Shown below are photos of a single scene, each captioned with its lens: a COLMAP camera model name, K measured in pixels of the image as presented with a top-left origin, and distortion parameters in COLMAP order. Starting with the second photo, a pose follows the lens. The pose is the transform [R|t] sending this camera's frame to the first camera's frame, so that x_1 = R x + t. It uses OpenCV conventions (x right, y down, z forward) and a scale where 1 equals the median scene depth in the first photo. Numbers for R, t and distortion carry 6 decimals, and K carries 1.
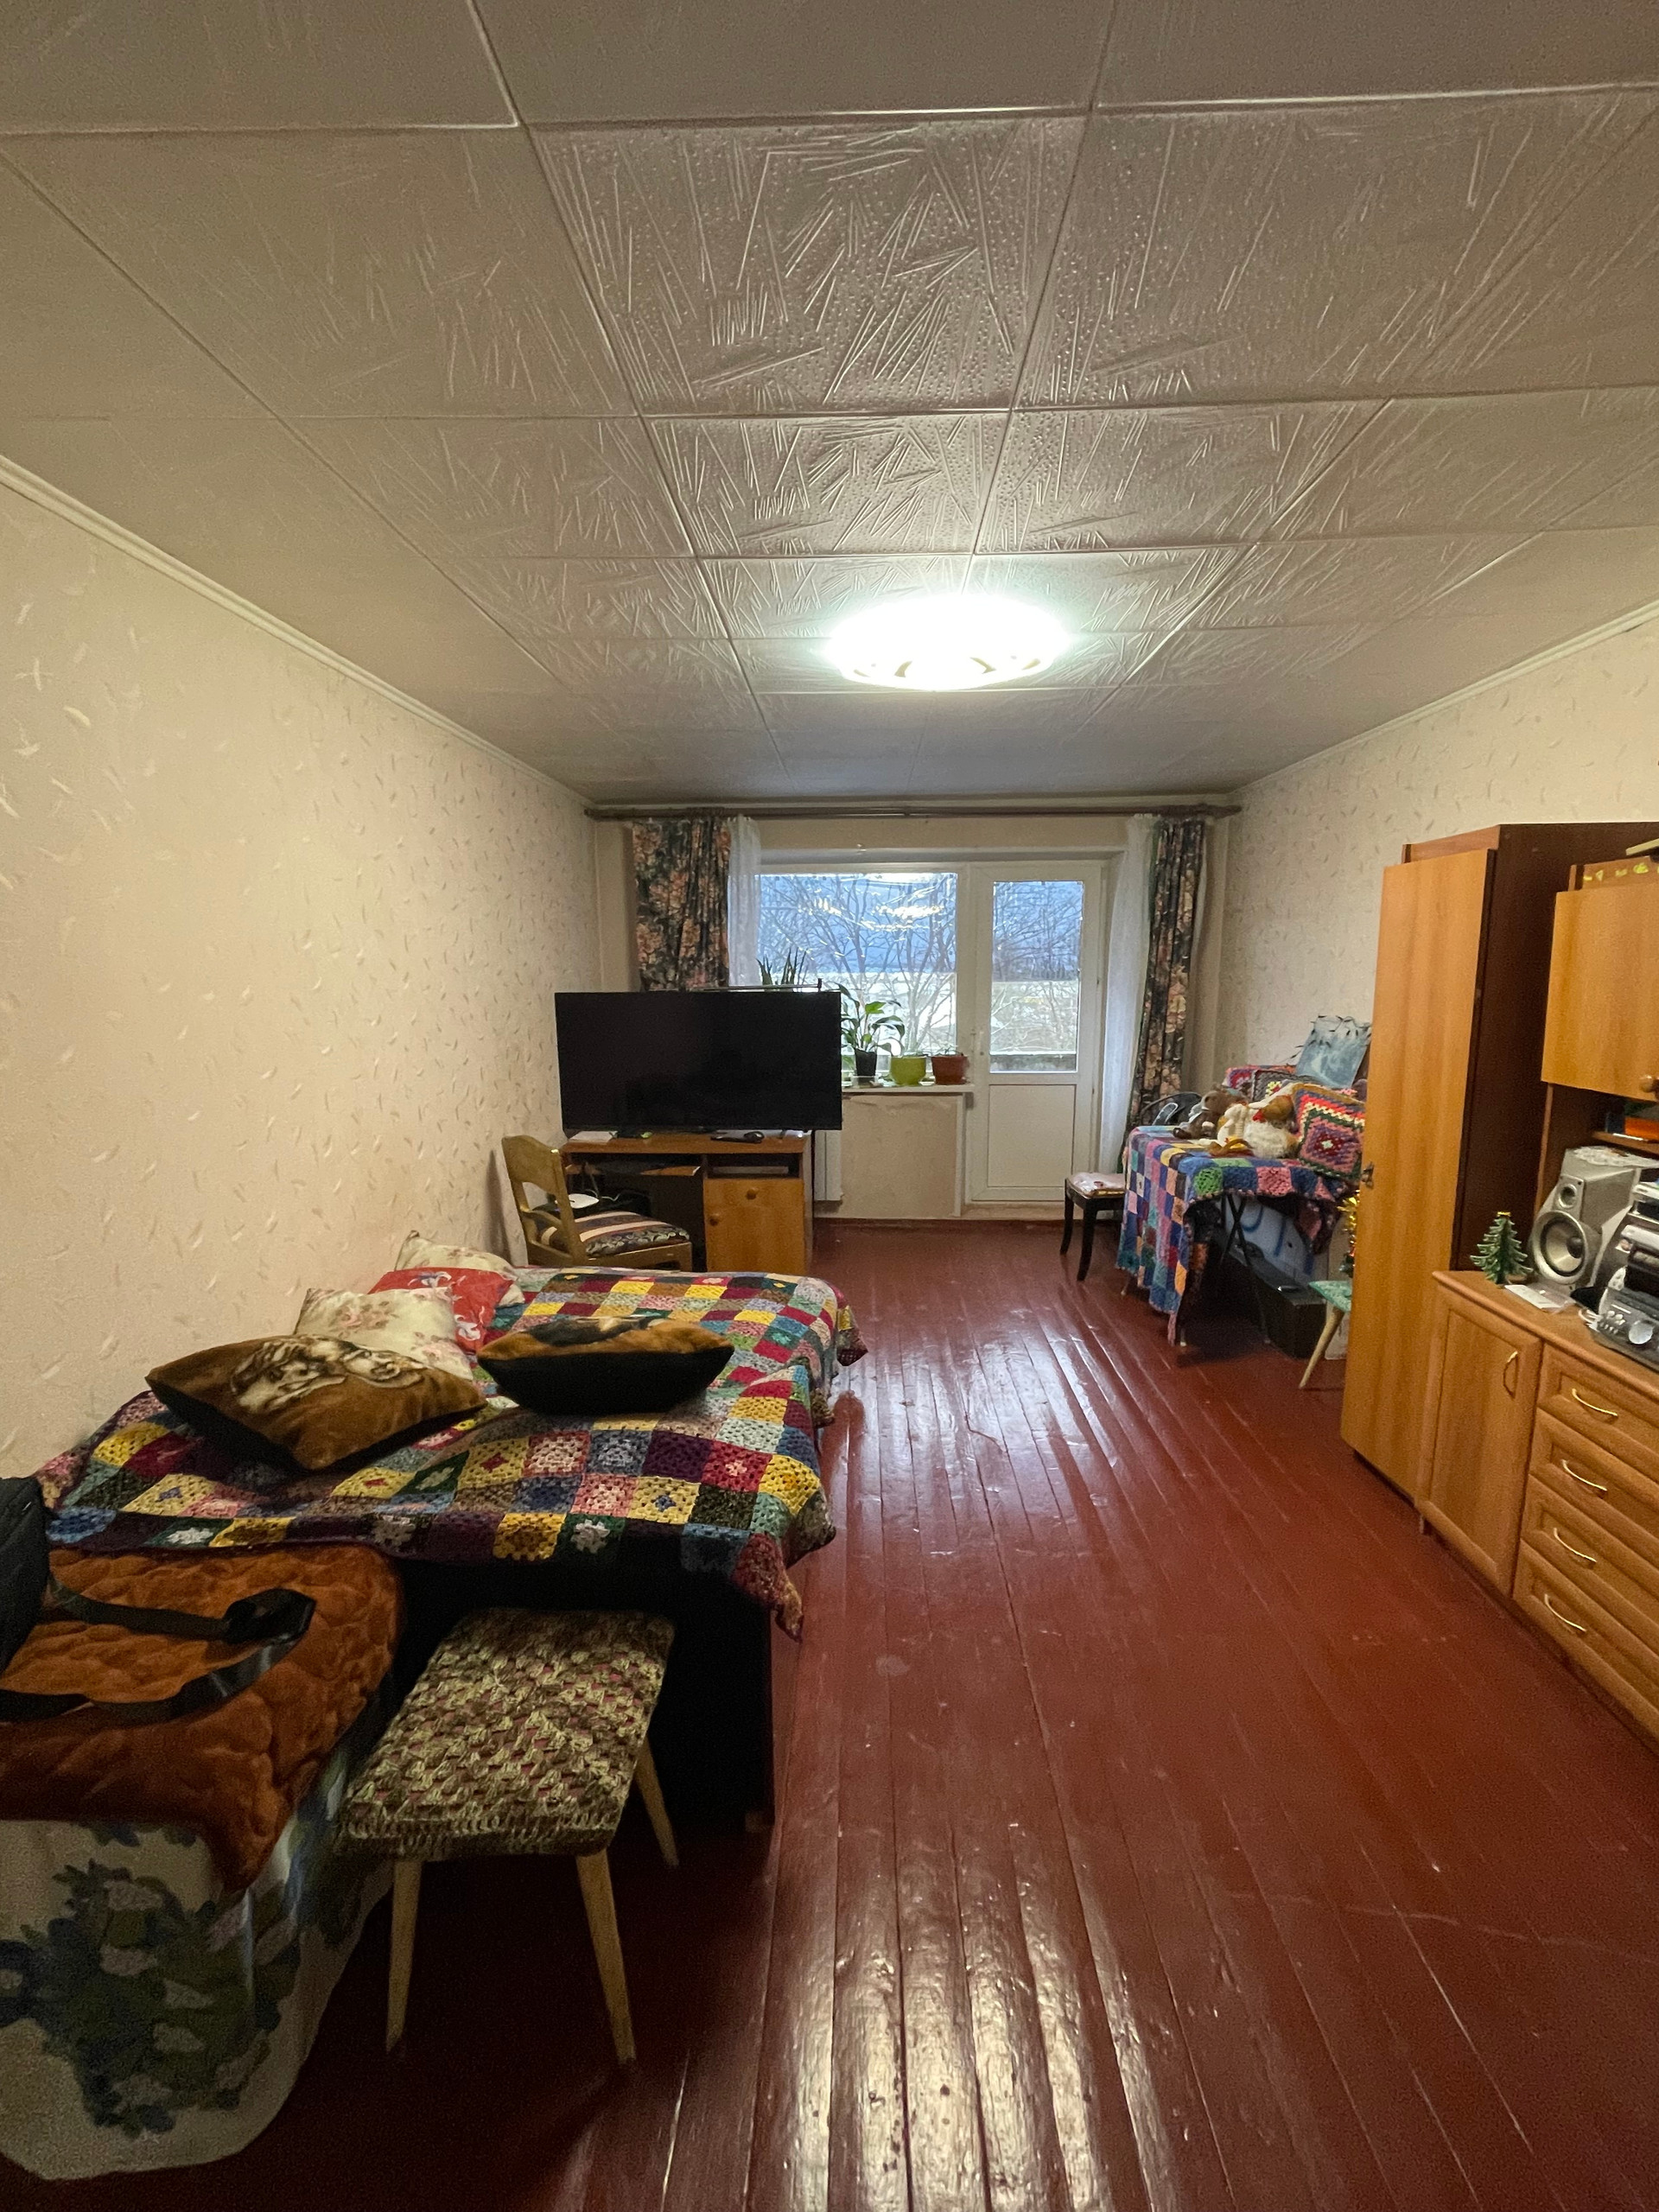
lens RADIAL K [[887.9, 0, 832.7], [0, 887.9, 1105.5], [0, 0, 1]] dist [-0.001365, -0.000180]
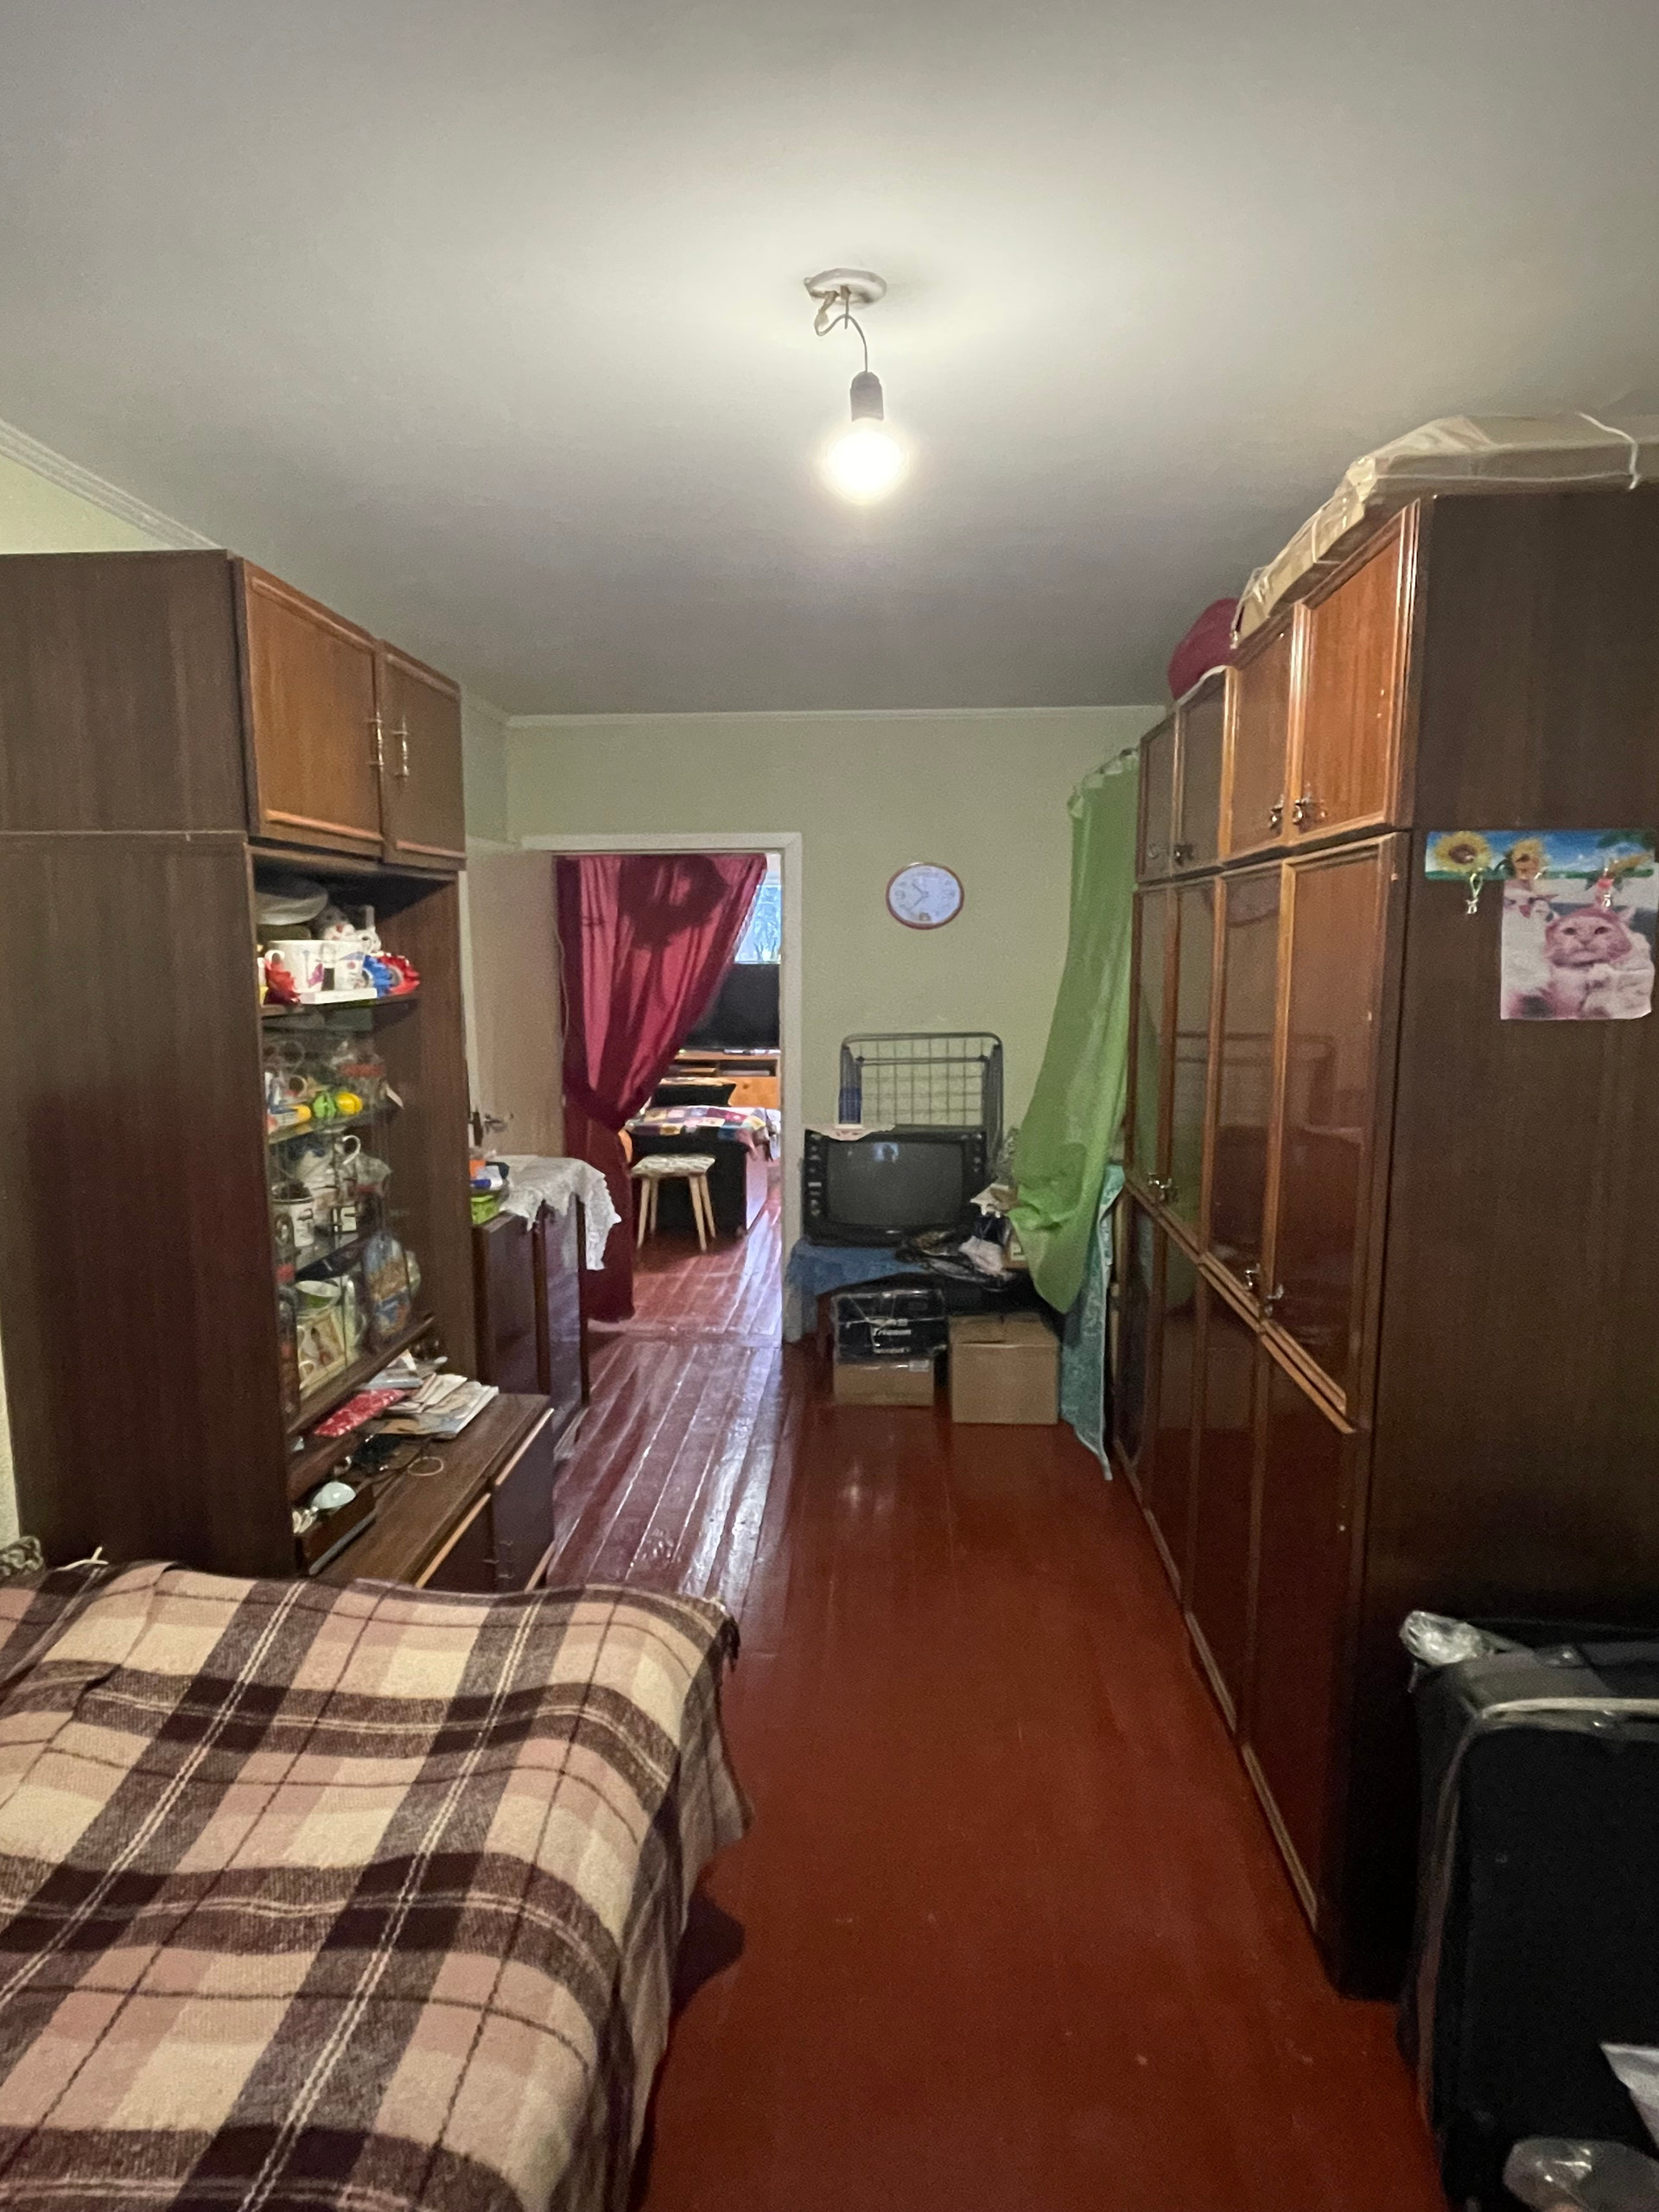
lens RADIAL K [[1159.1, 0, 831.3], [0, 1159.1, 1104.2], [0, 0, 1]] dist [0.000011, 0.000000]
pose [[0.999457, 0.020194, -0.026044, 0.312293], [-0.020758, 0.999552, -0.021565, 0.446976], [0.025597, 0.022094, 0.999428, -2.918151]]
